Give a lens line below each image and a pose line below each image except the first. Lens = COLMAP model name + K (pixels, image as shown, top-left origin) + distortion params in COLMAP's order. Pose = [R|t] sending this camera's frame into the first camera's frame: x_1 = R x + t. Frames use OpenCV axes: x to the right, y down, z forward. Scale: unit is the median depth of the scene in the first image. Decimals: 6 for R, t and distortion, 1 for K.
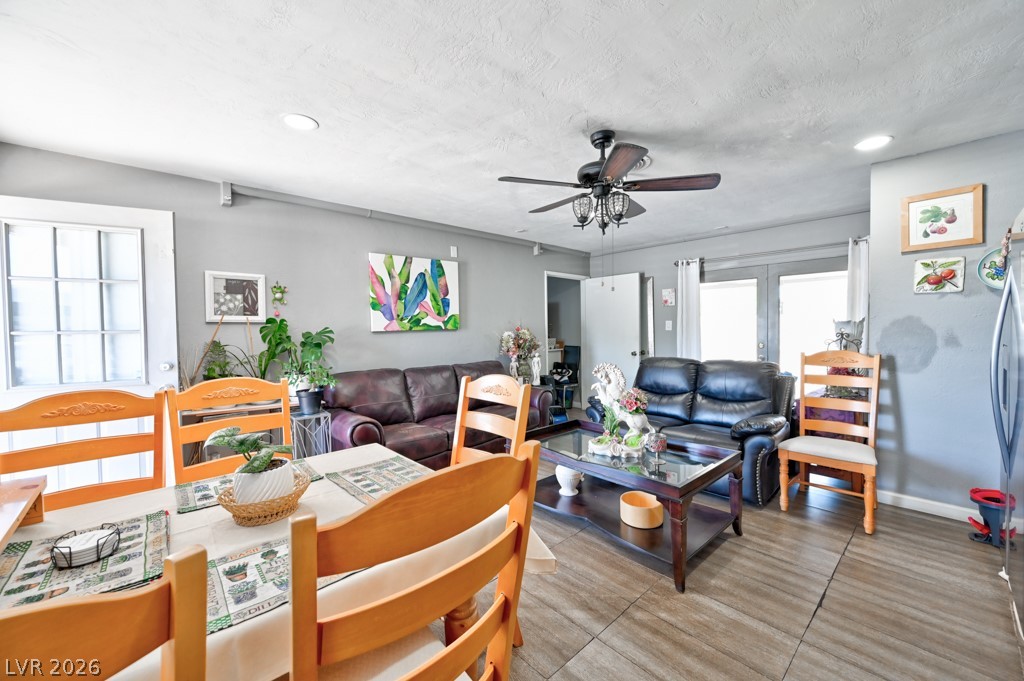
lens RADIAL K [[402.9, 0, 512.7], [0, 402.9, 339.1], [0, 0, 1]] dist [0.000725, -0.001587]
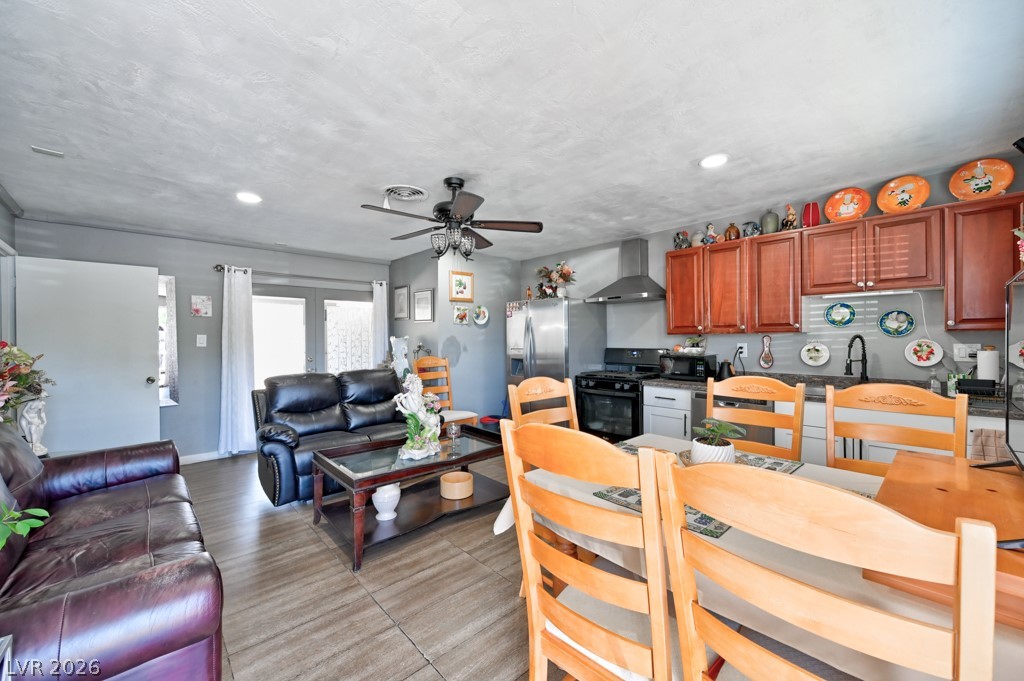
lens RADIAL K [[402.9, 0, 518.4], [0, 402.9, 340.0], [0, 0, 1]] dist [0.000725, -0.001587]
pose [[-0.003845, 0.010363, 0.999939, -0.860053], [0.033434, 0.999389, -0.010229, -0.010197], [-0.999434, 0.033393, -0.004189, 0.729373]]
